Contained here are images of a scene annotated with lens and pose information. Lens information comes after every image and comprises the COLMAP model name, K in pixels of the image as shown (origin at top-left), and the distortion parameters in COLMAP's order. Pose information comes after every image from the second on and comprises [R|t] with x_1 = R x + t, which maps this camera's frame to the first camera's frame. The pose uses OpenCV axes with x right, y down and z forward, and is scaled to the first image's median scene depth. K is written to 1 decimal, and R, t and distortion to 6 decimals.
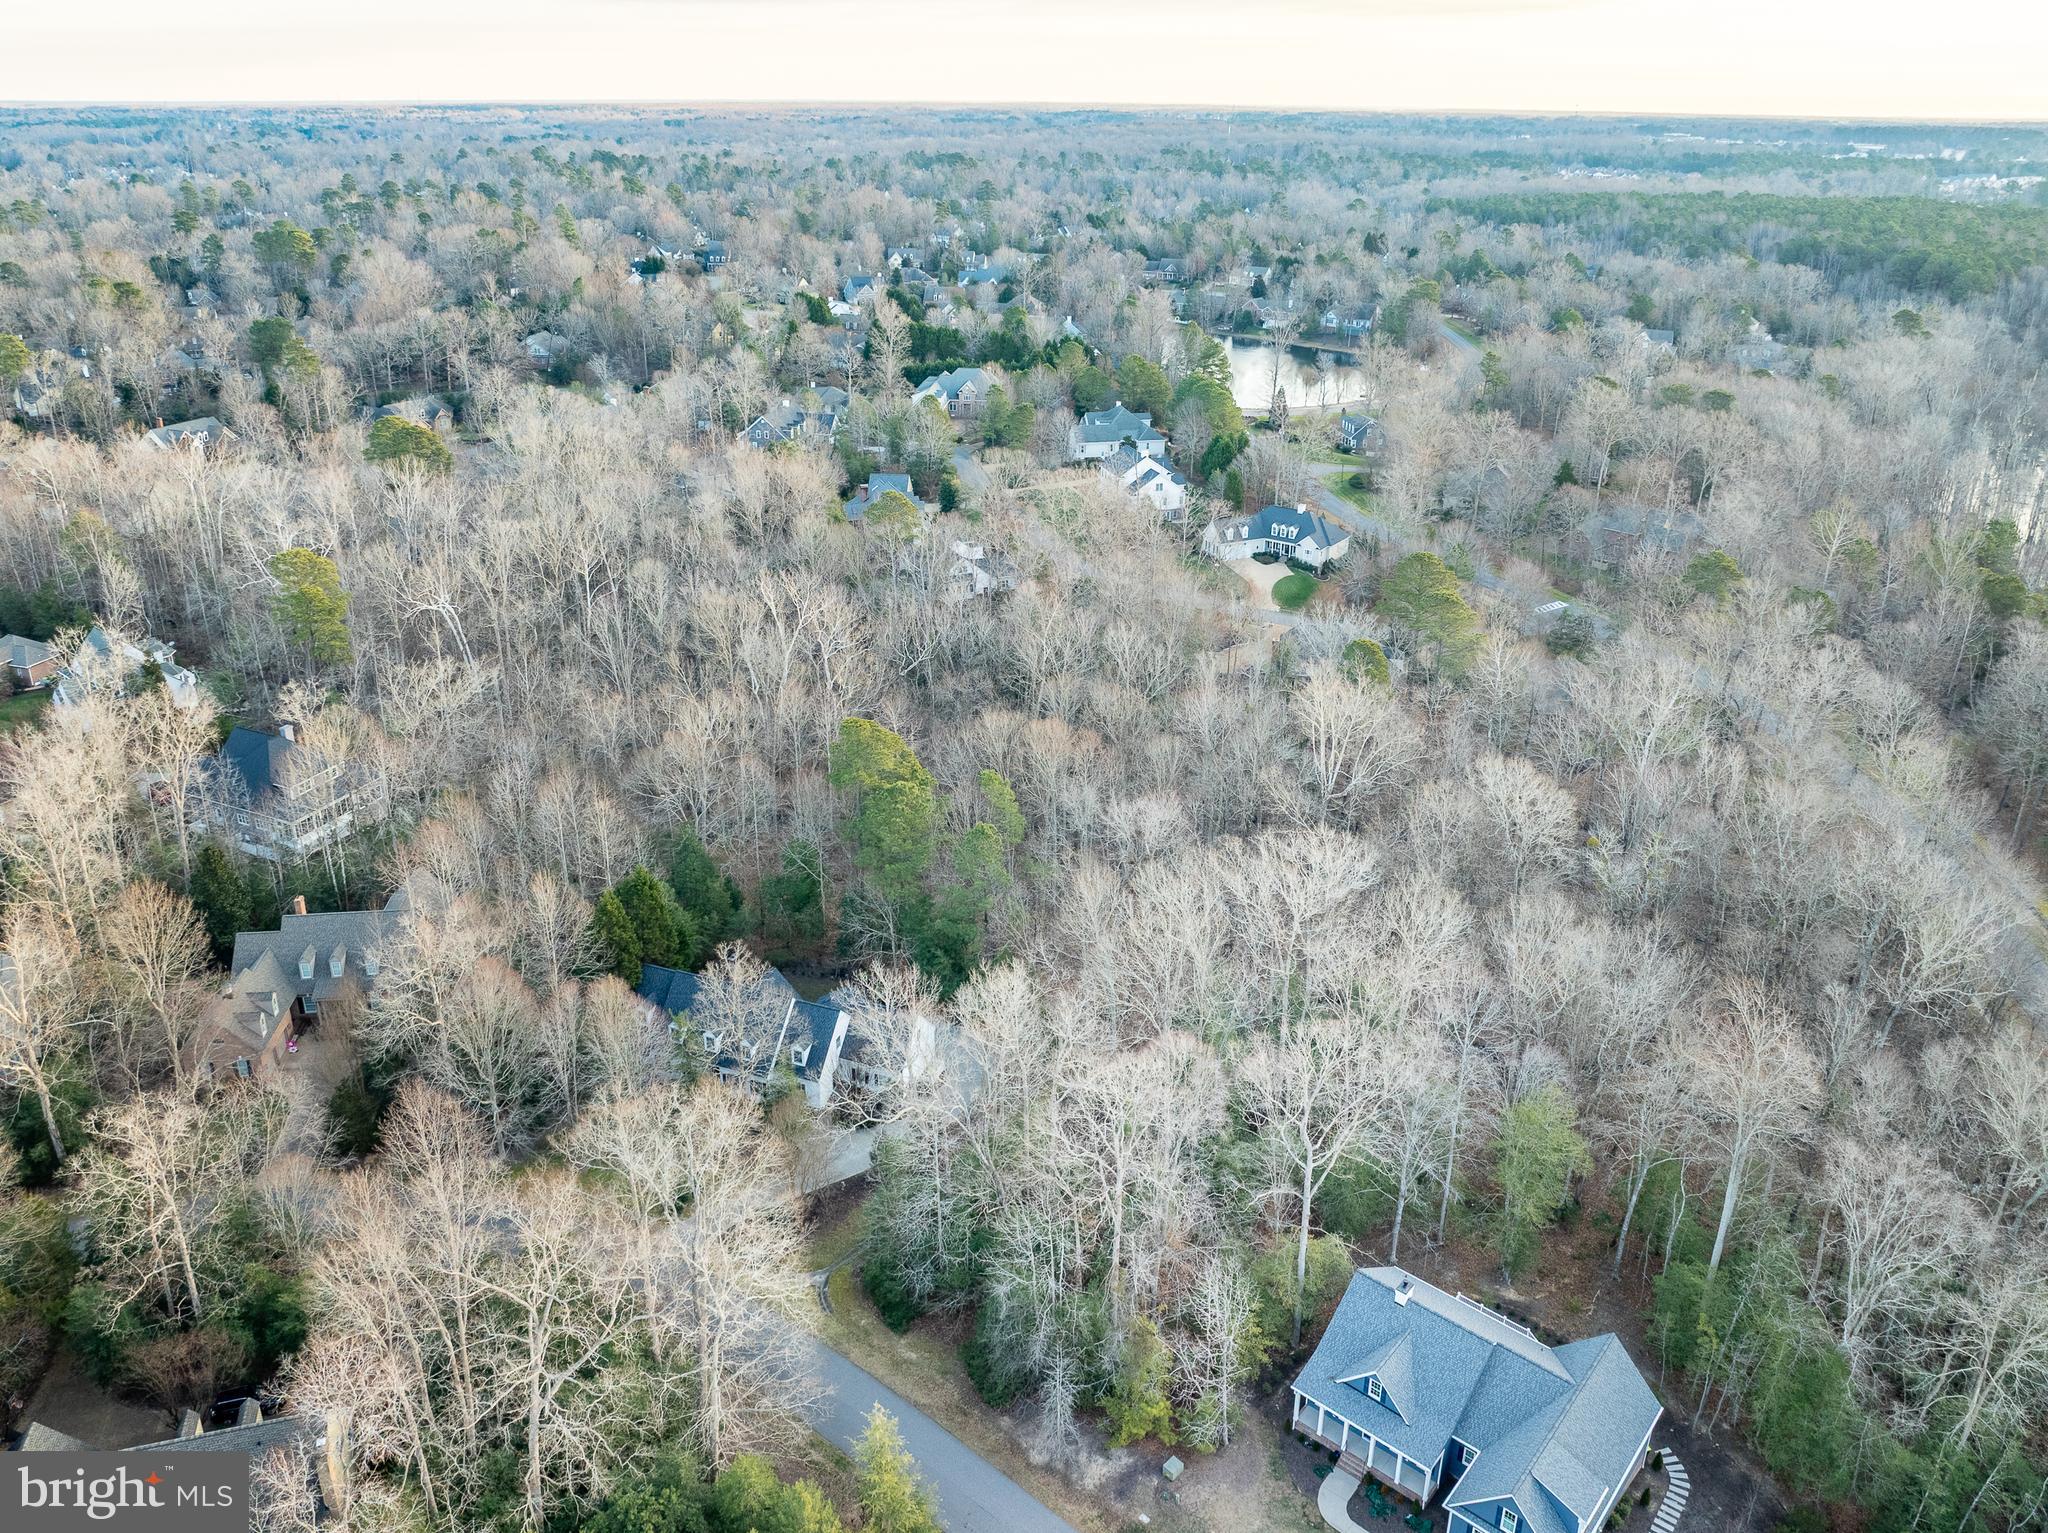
lens RADIAL K [[1486.5, 0, 1026.8], [0, 1486.5, 627.3], [0, 0, 1]] dist [-0.039675, 0.005865]
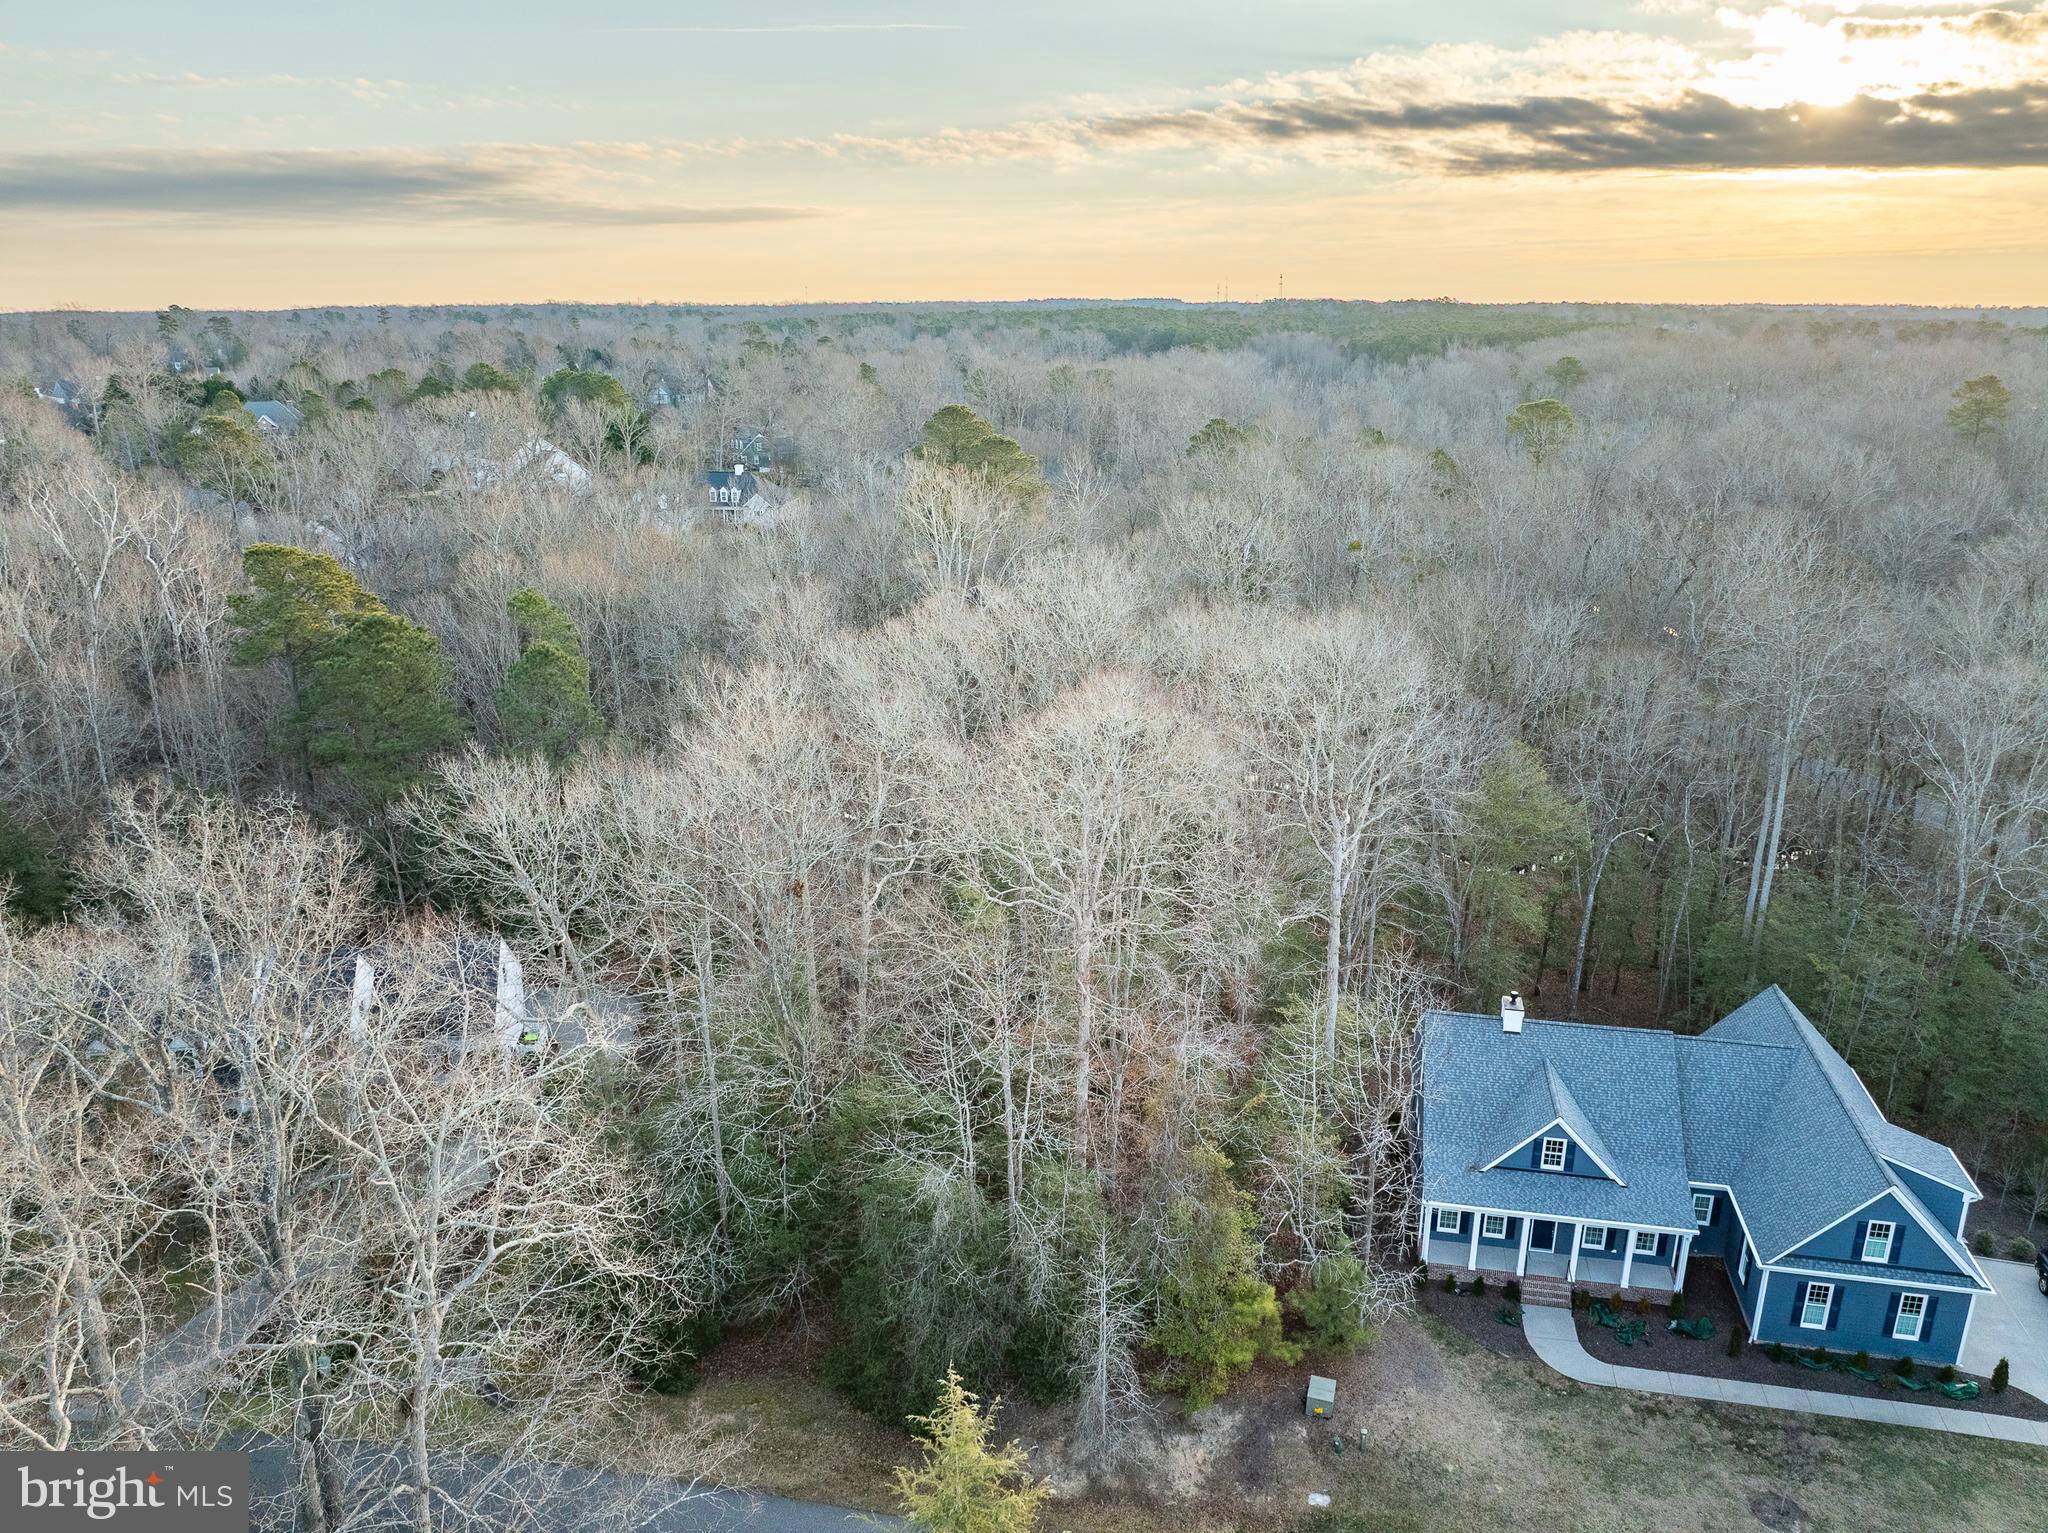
lens RADIAL K [[1442.7, 0, 1032.5], [0, 1442.7, 772.8], [0, 0, 1]] dist [-0.052654, 0.022723]
pose [[0.878857, -0.156403, 0.450720, -0.079702], [0.169503, 0.985463, 0.011449, 0.135888], [-0.445958, 0.066337, 0.892592, 0.237106]]
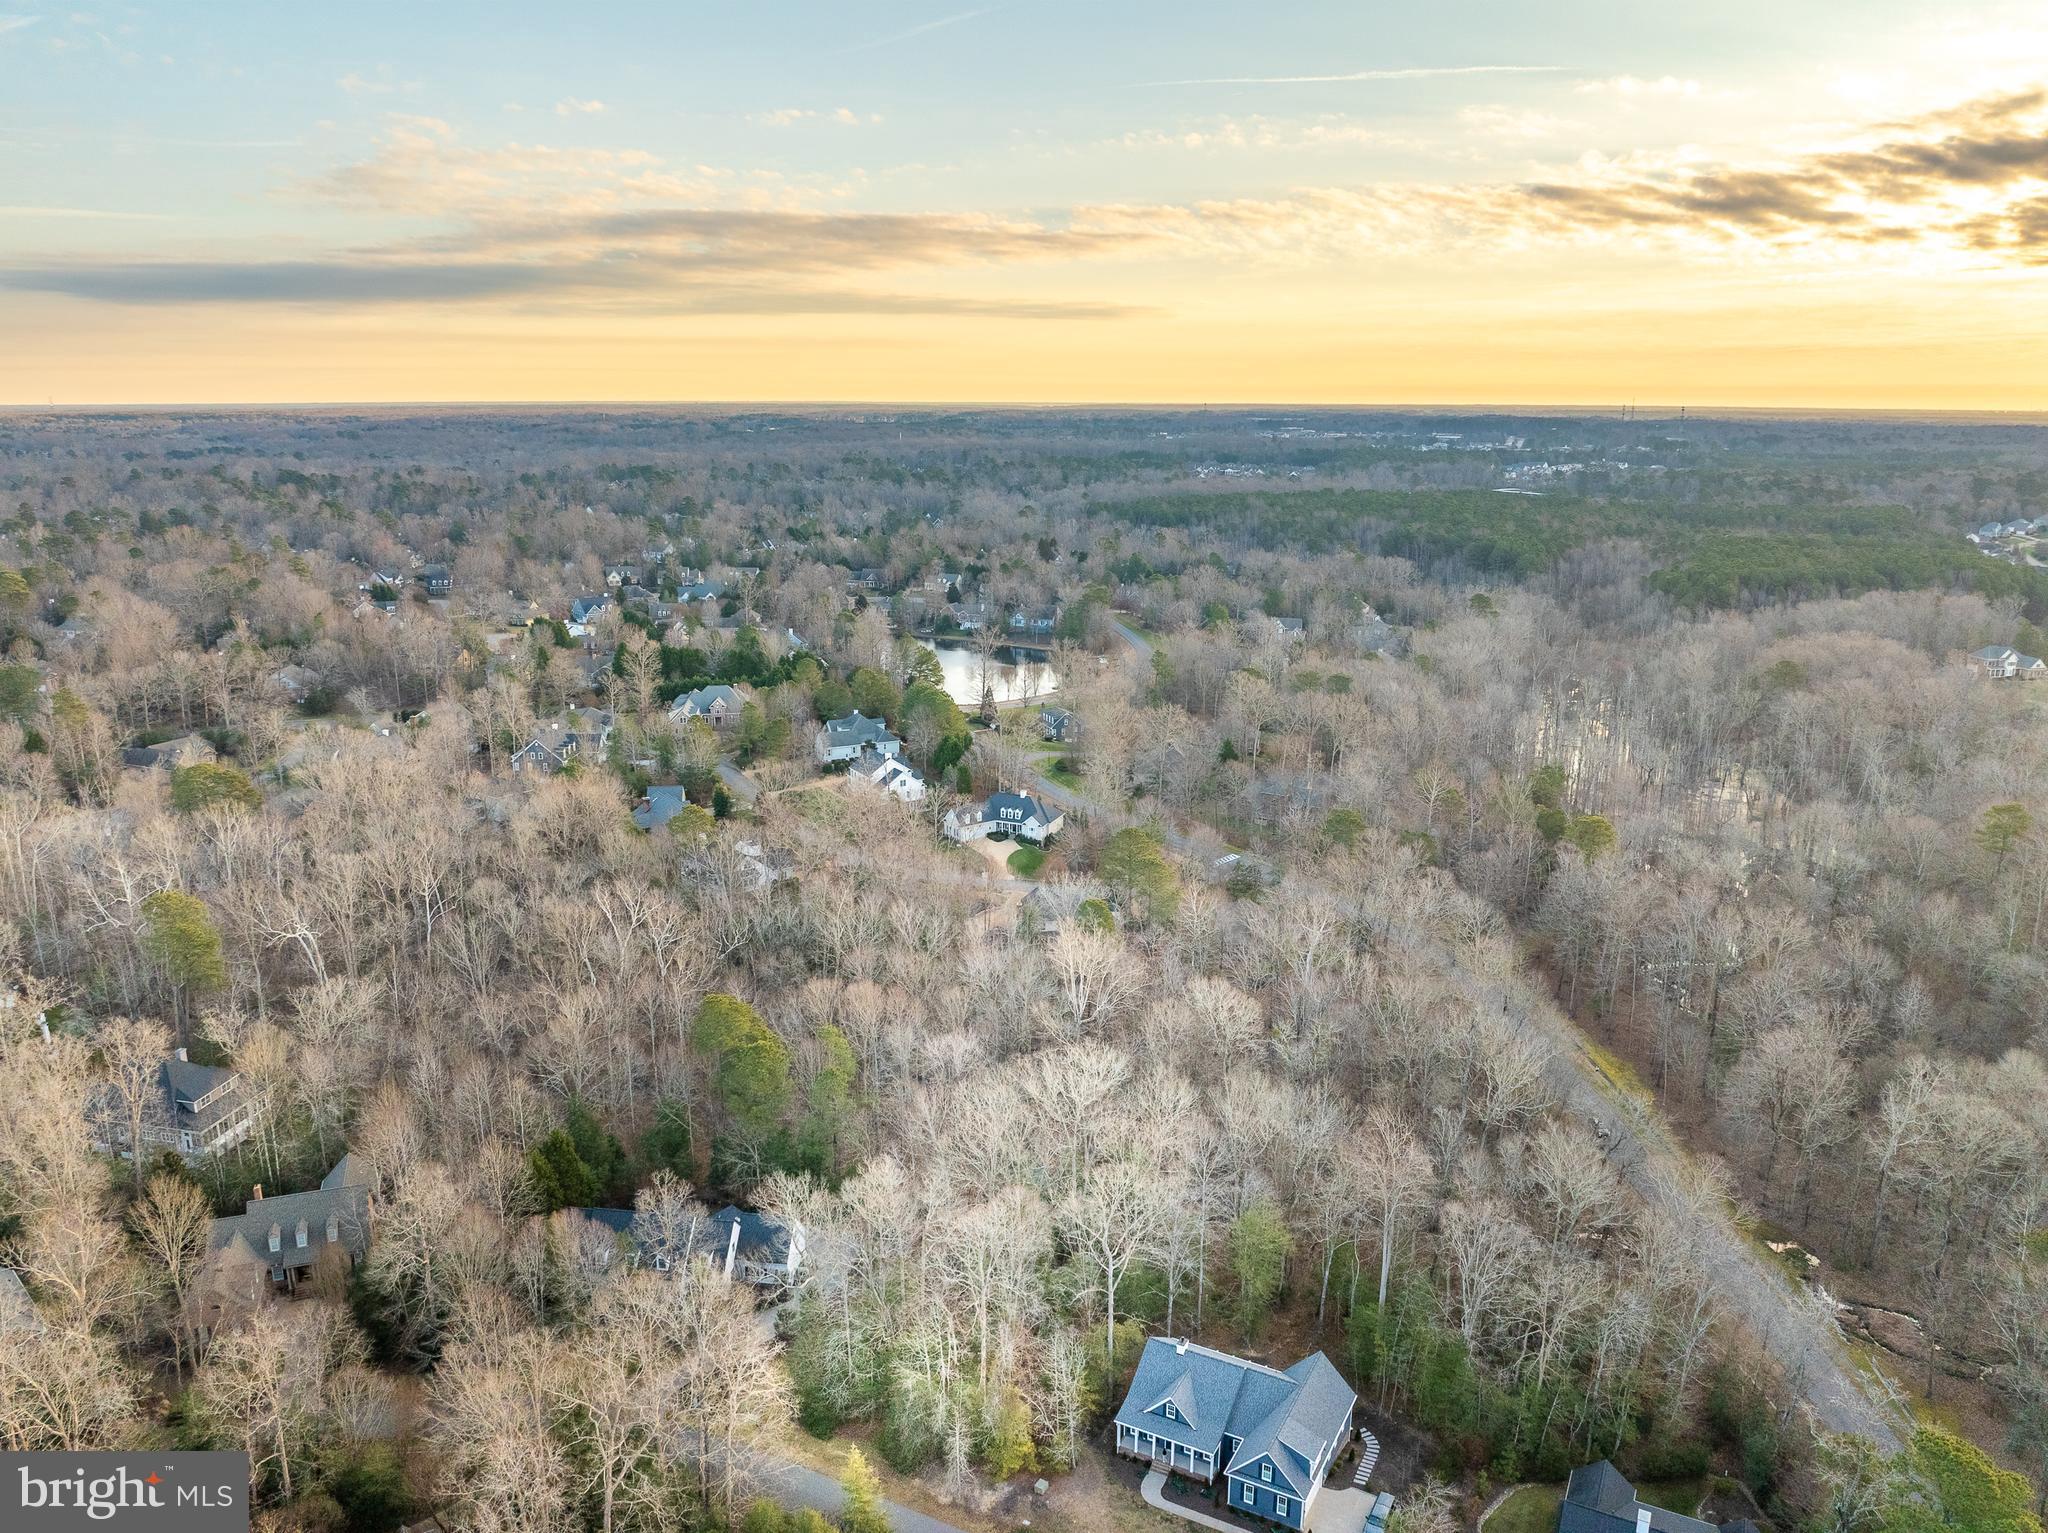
lens RADIAL K [[1442.7, 0, 1032.5], [0, 1442.7, 772.8], [0, 0, 1]] dist [-0.052654, 0.022723]
pose [[0.975069, -0.061803, 0.213122, -0.067992], [0.080143, 0.993687, -0.078508, -0.005243], [-0.206924, 0.093631, 0.973866, -0.176131]]
